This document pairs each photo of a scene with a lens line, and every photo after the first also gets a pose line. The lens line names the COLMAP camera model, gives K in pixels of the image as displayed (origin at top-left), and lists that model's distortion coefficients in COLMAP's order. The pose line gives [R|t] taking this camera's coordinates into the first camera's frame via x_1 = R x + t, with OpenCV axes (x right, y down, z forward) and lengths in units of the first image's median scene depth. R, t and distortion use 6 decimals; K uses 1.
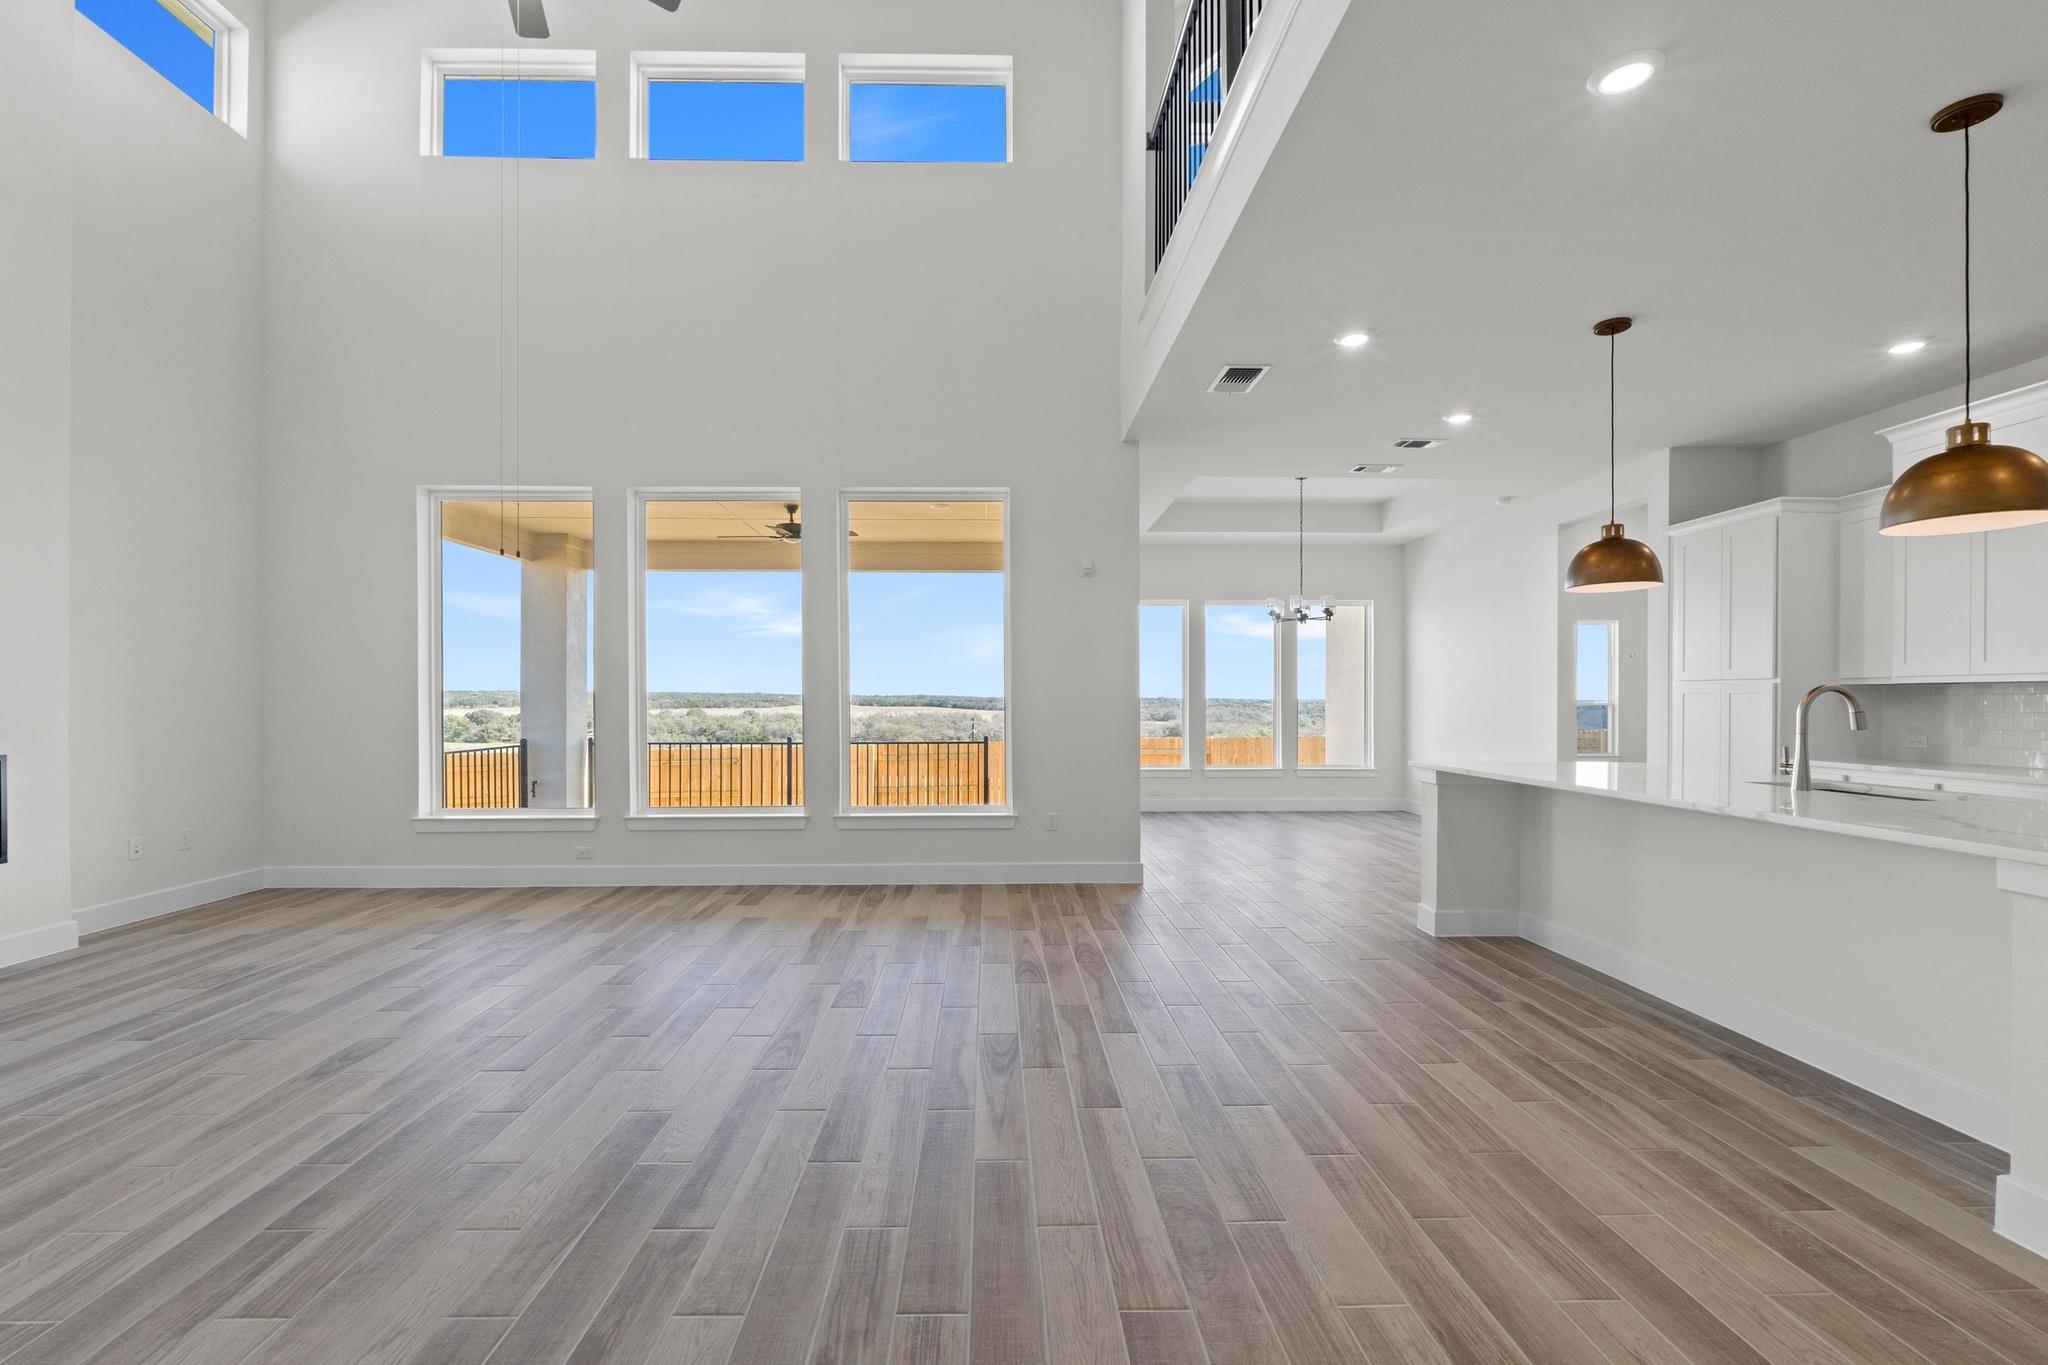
lens RADIAL K [[901.4, 0, 1031.2], [0, 901.4, 707.5], [0, 0, 1]] dist [-0.003328, -0.000645]
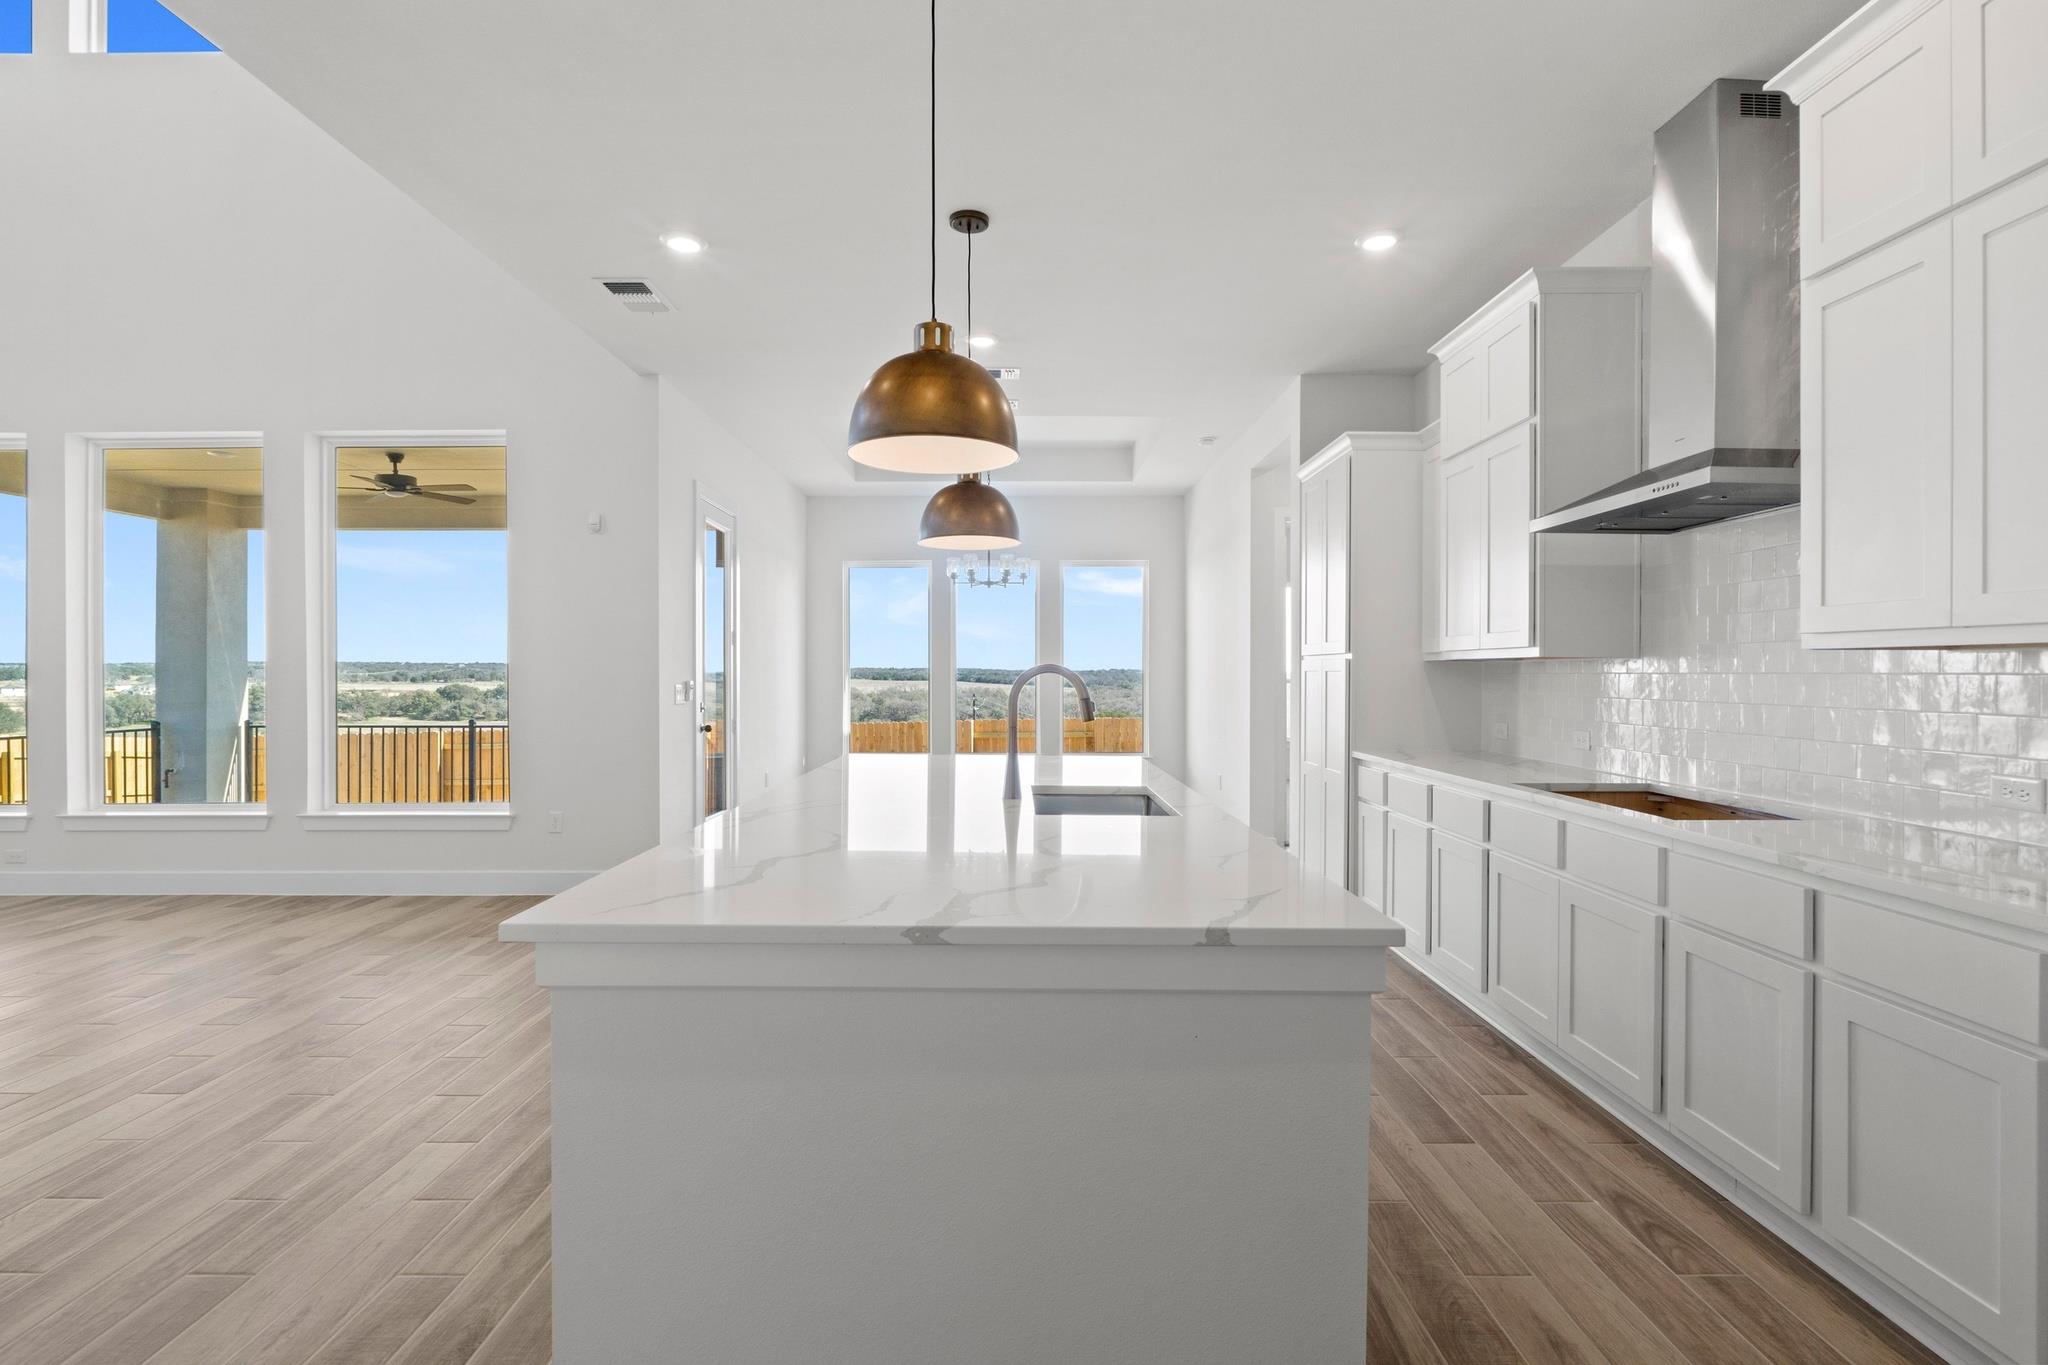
lens RADIAL K [[1009.1, 0, 1024.0], [0, 1009.1, 682.5], [0, 0, 1]] dist [0.023121, 0.000829]
pose [[0.998900, 0.000211, -0.046893, 0.314196], [-0.000168, 1.000000, 0.000931, -0.003777], [0.046893, -0.000922, 0.998899, 0.038472]]
